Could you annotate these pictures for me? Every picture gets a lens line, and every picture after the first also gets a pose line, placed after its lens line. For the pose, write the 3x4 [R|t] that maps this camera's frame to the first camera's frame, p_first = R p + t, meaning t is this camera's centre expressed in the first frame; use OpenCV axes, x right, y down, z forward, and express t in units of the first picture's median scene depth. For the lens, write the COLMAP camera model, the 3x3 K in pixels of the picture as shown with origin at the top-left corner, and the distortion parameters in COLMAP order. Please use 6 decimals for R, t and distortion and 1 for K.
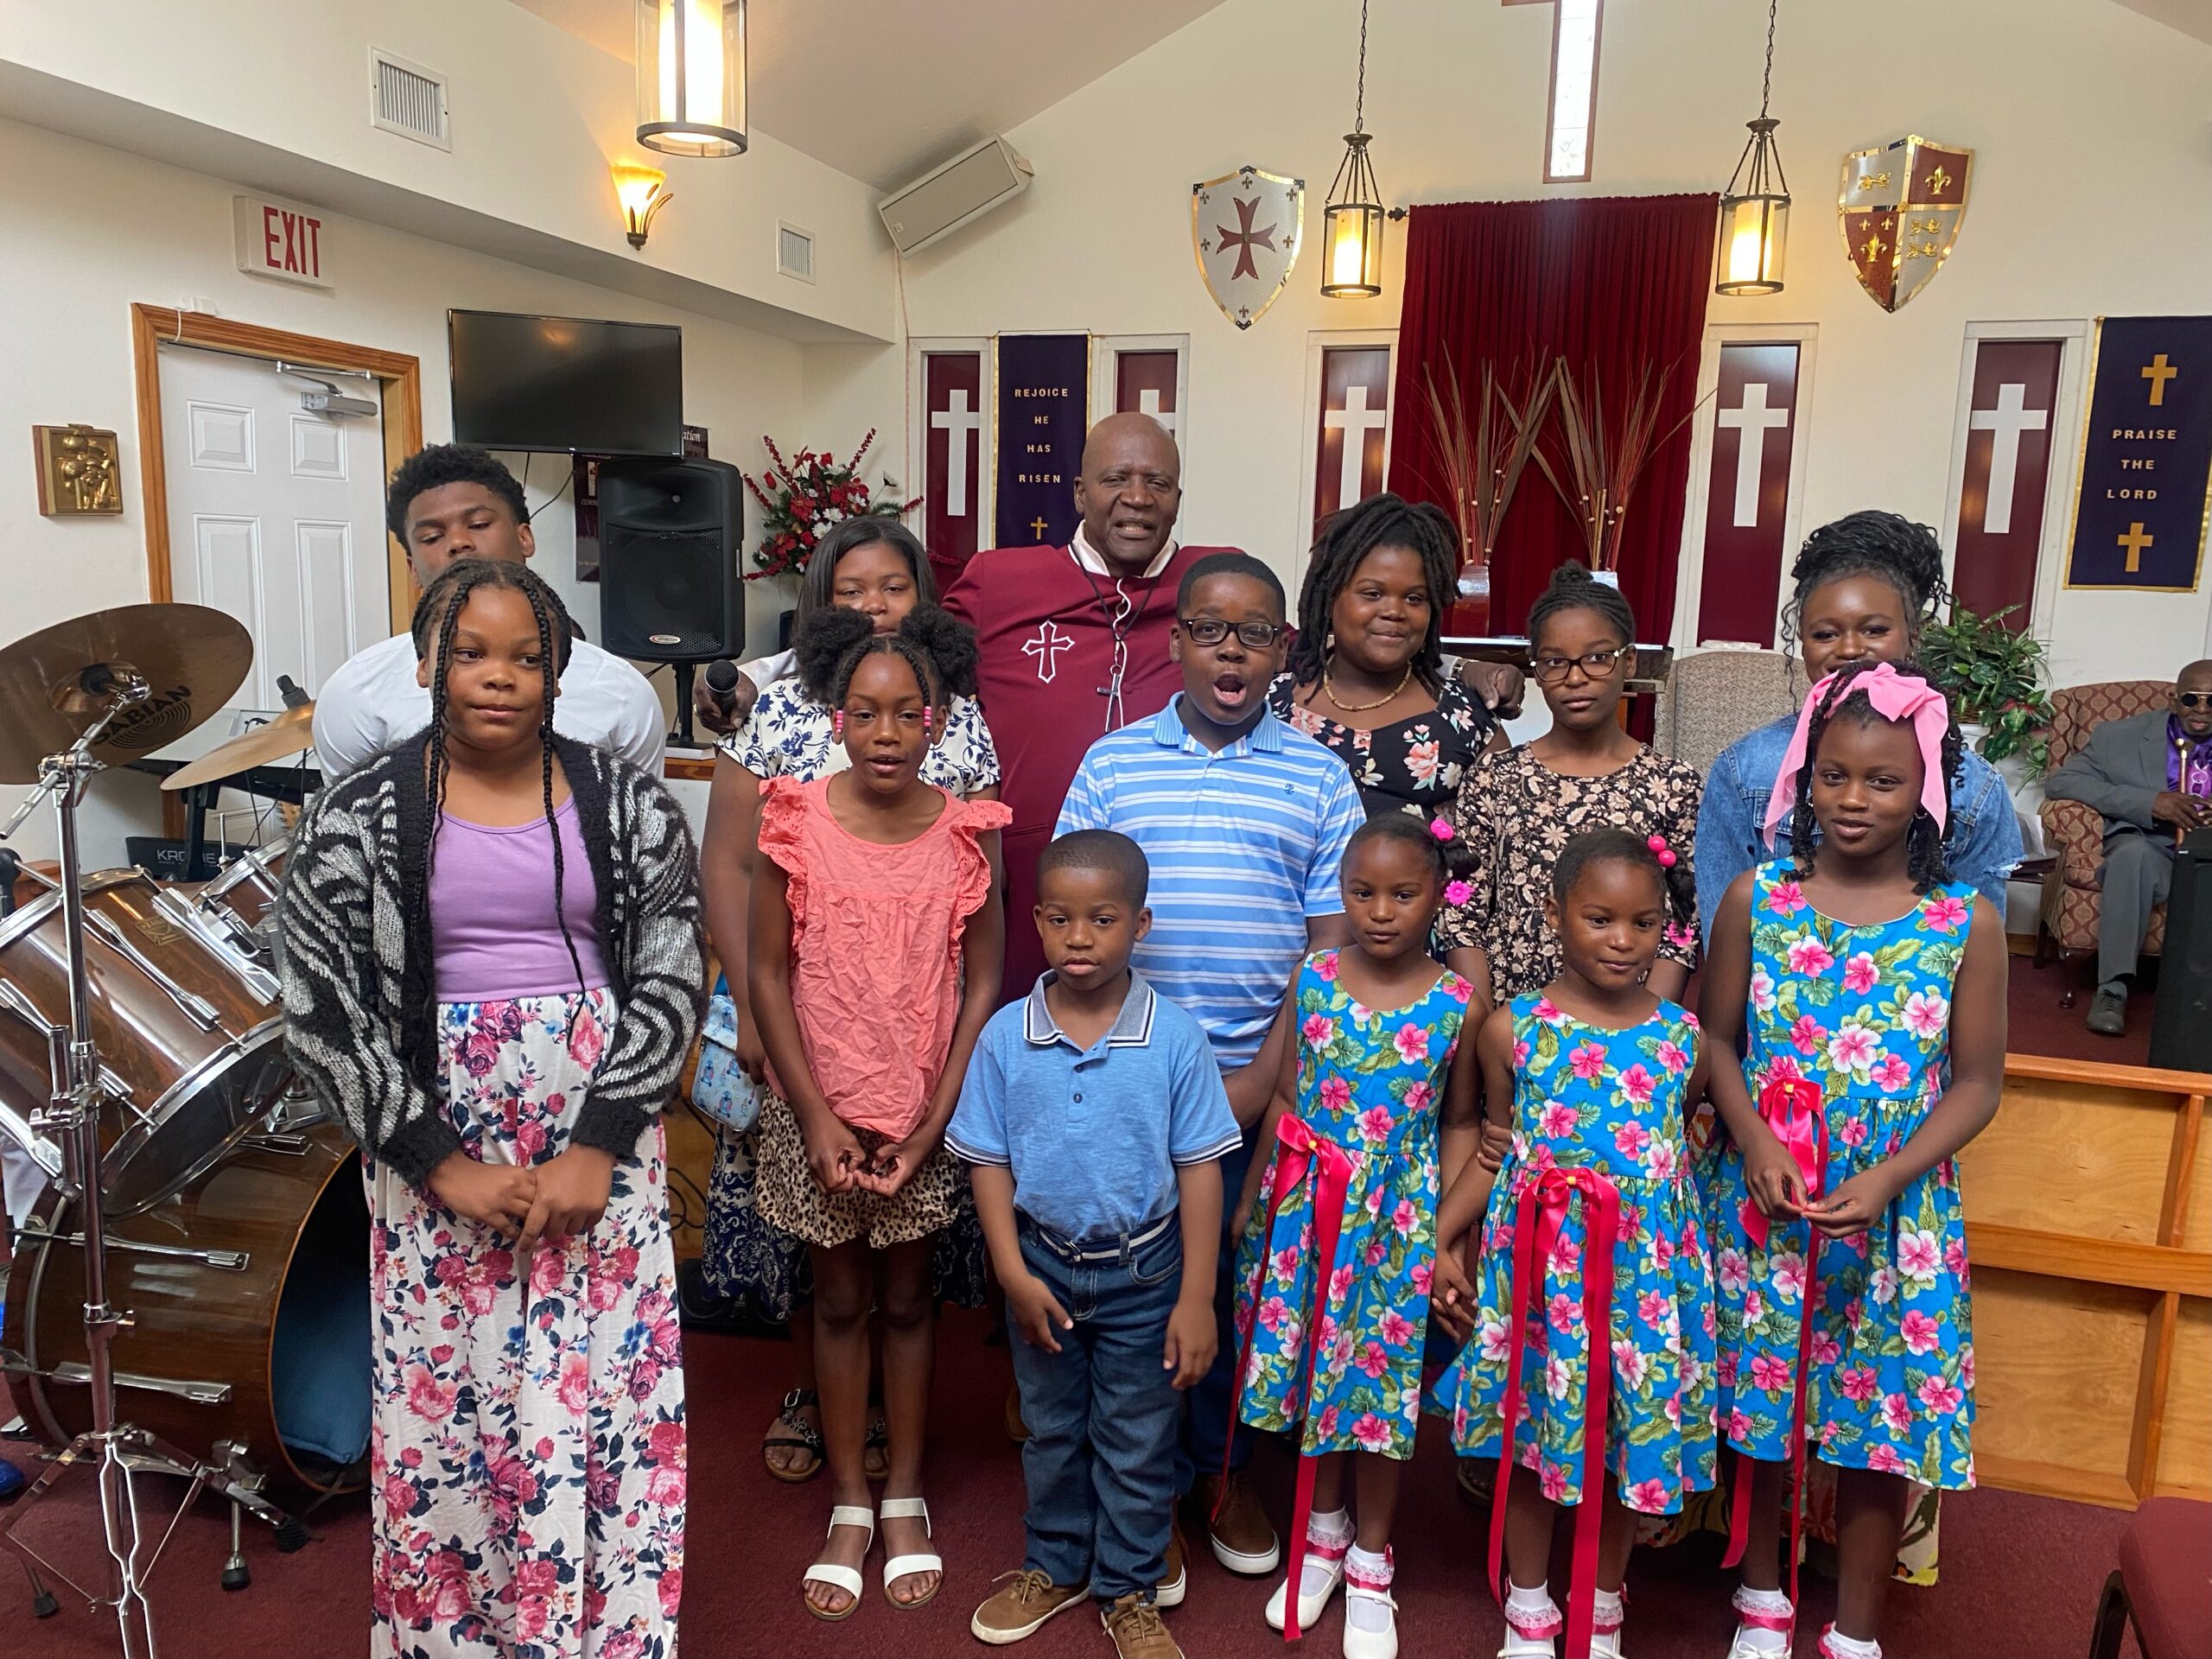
lens RADIAL K [[1797.7, 0, 1106.0], [0, 1797.7, 829.5], [0, 0, 1]] dist [0.068217, -0.019011]
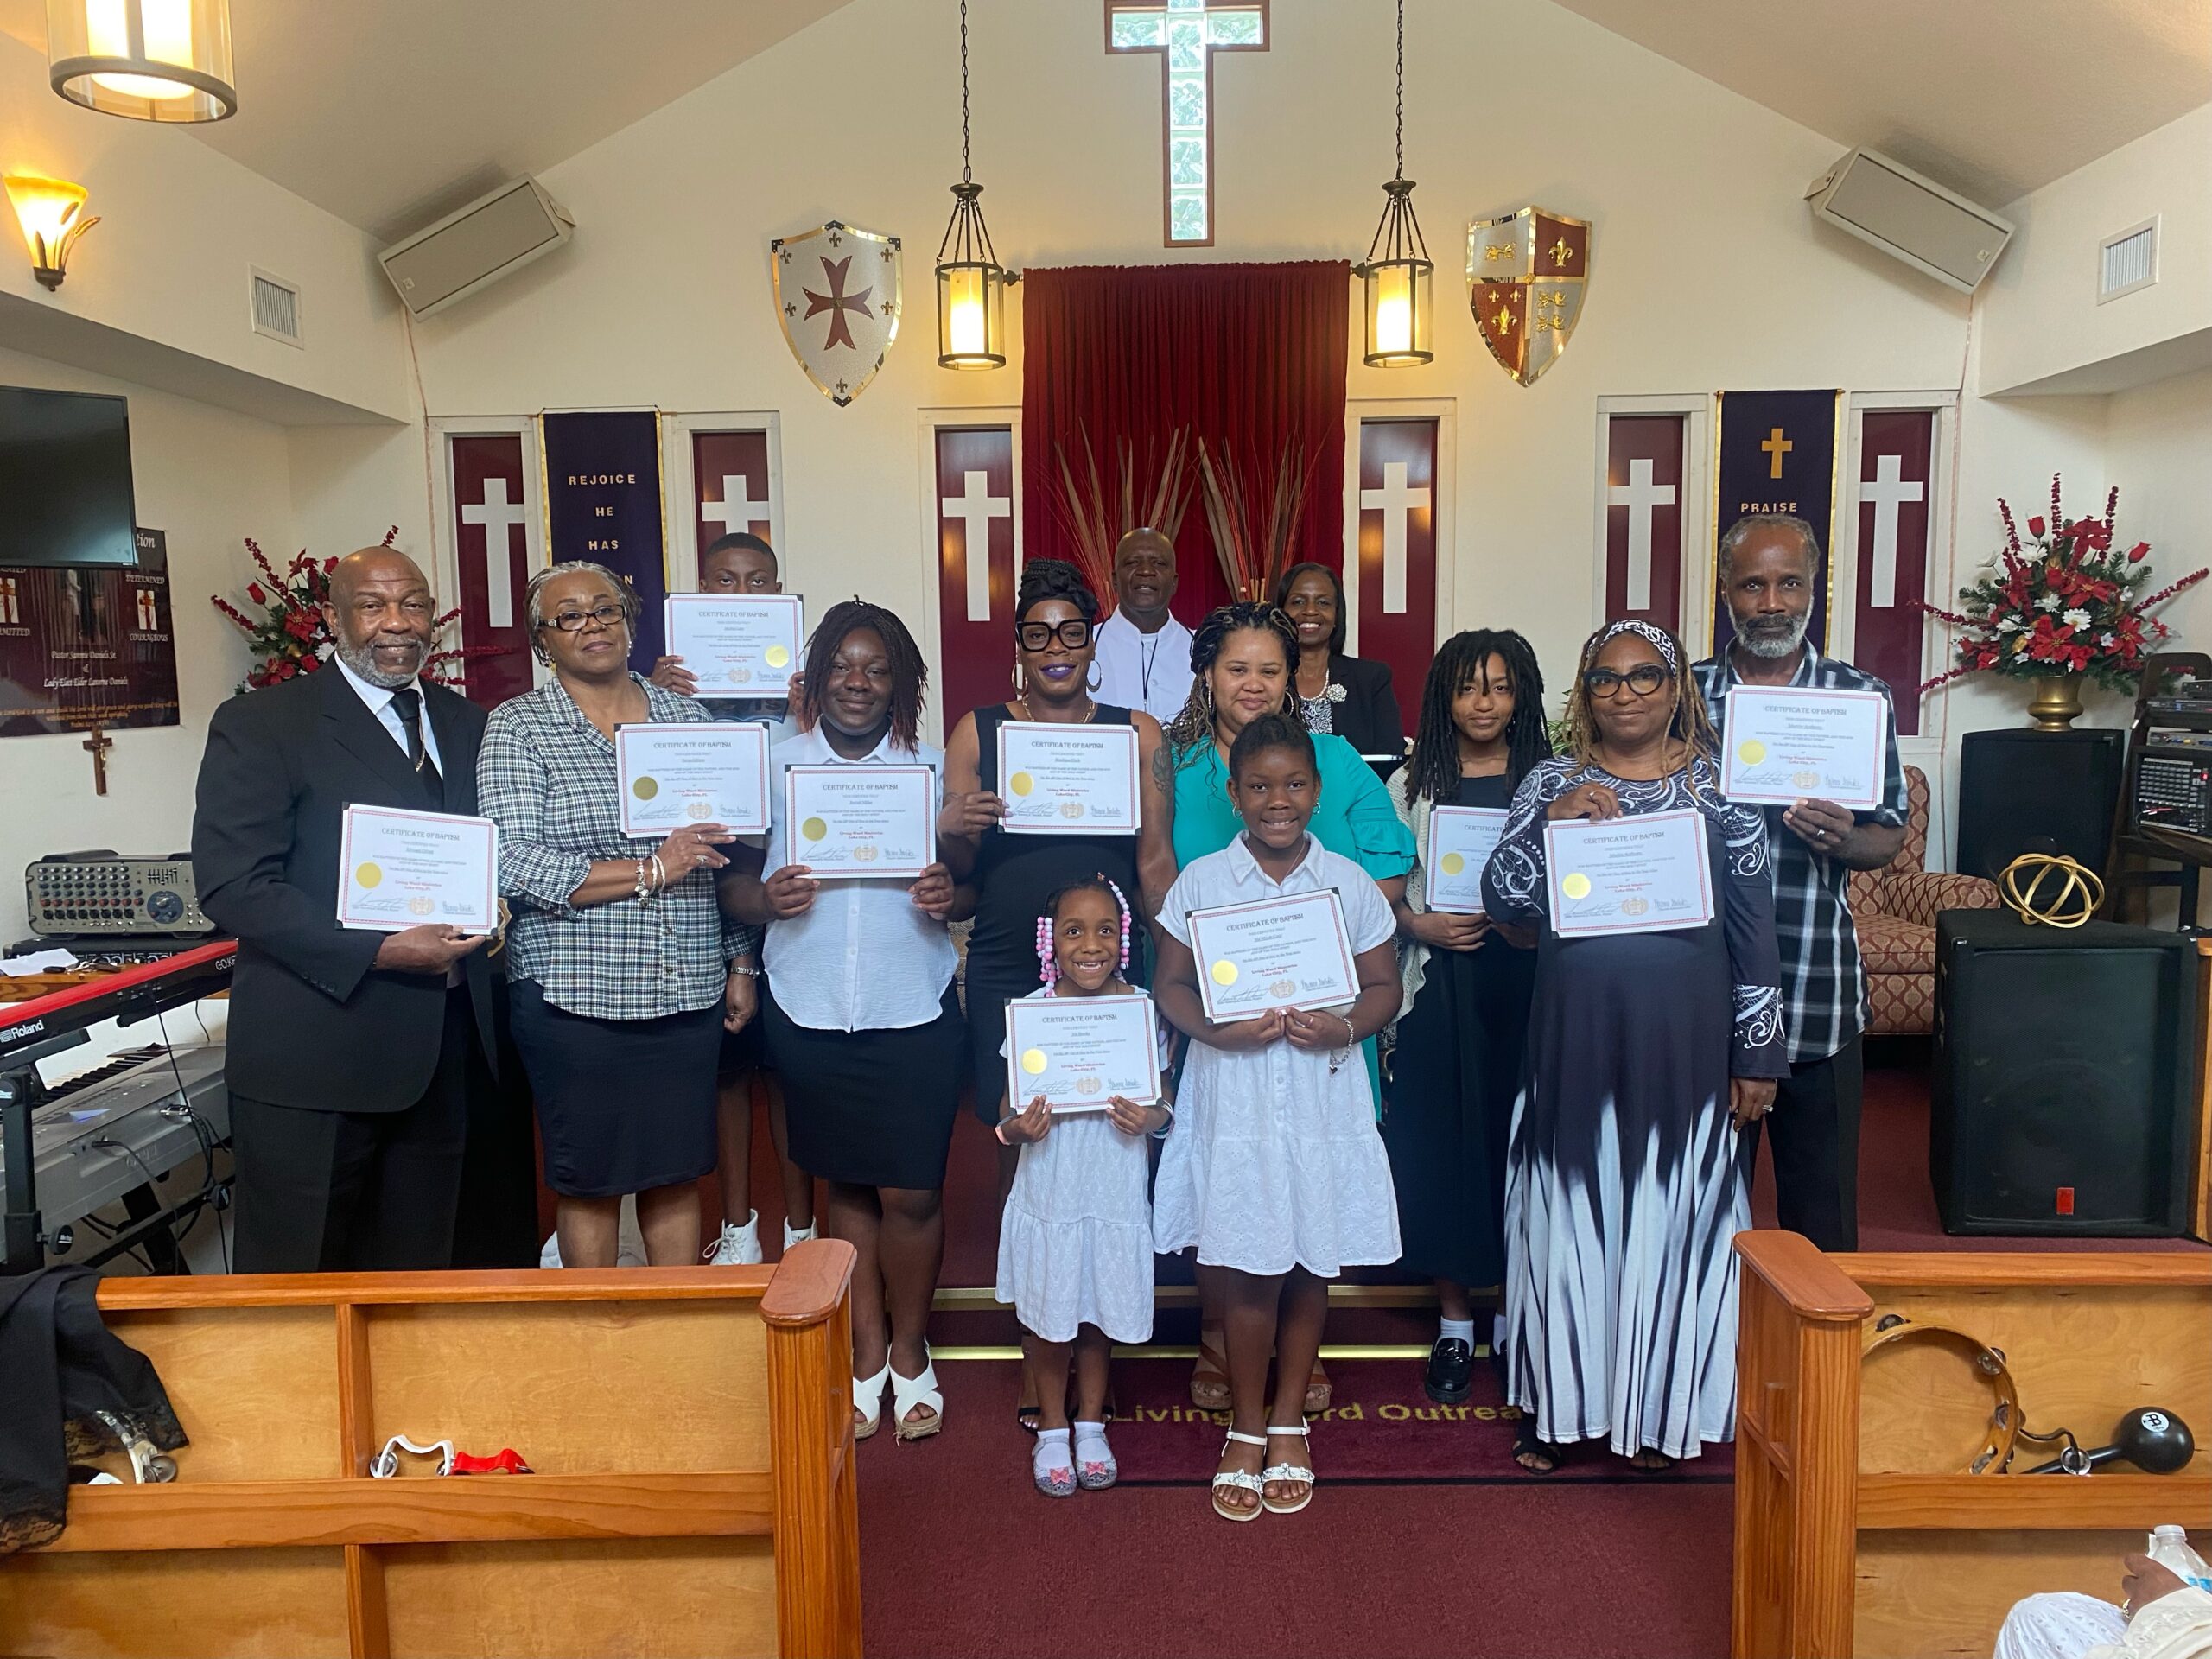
lens RADIAL K [[1797.7, 0, 1106.0], [0, 1797.7, 829.5], [0, 0, 1]] dist [0.068217, -0.019011]
pose [[0.964388, -0.067419, 0.255756, -0.038937], [0.079161, 0.996216, -0.035885, -0.032205], [-0.252369, 0.054853, 0.966075, 0.139502]]
